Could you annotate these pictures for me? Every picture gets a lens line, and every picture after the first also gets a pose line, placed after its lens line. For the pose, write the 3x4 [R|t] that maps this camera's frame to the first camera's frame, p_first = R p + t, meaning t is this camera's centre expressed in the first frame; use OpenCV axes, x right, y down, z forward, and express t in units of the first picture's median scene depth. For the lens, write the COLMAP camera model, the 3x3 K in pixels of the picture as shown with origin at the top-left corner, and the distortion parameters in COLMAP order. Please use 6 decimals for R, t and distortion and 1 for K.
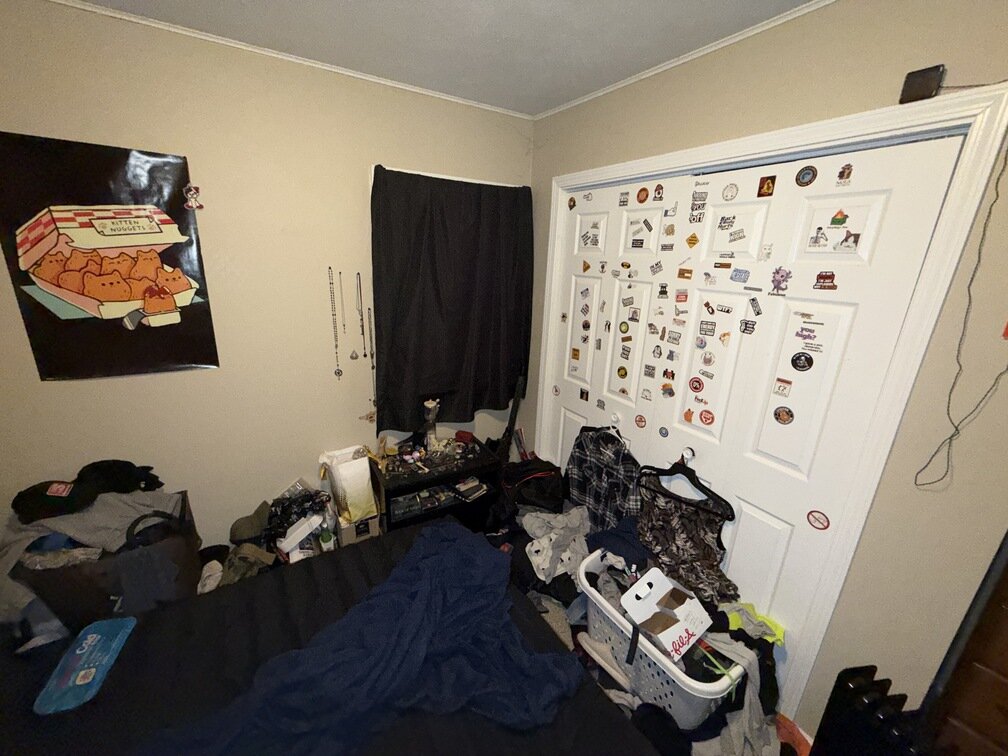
lens RADIAL K [[403.3, 0, 503.8], [0, 403.3, 377.3], [0, 0, 1]] dist [0.002092, -0.000518]
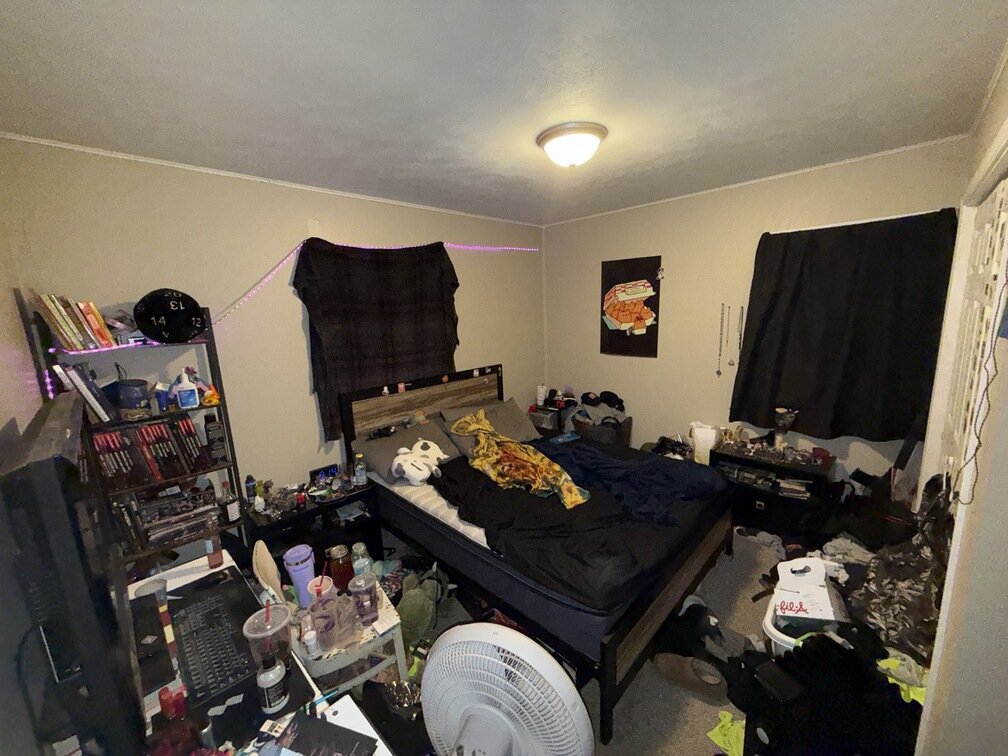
lens RADIAL K [[403.3, 0, 503.9], [0, 403.3, 379.6], [0, 0, 1]] dist [0.002092, -0.000518]
pose [[0.234267, 0.128326, -0.963666, 1.076630], [-0.237368, 0.968799, 0.071305, 0.120909], [0.942749, 0.212039, 0.257418, -0.168663]]
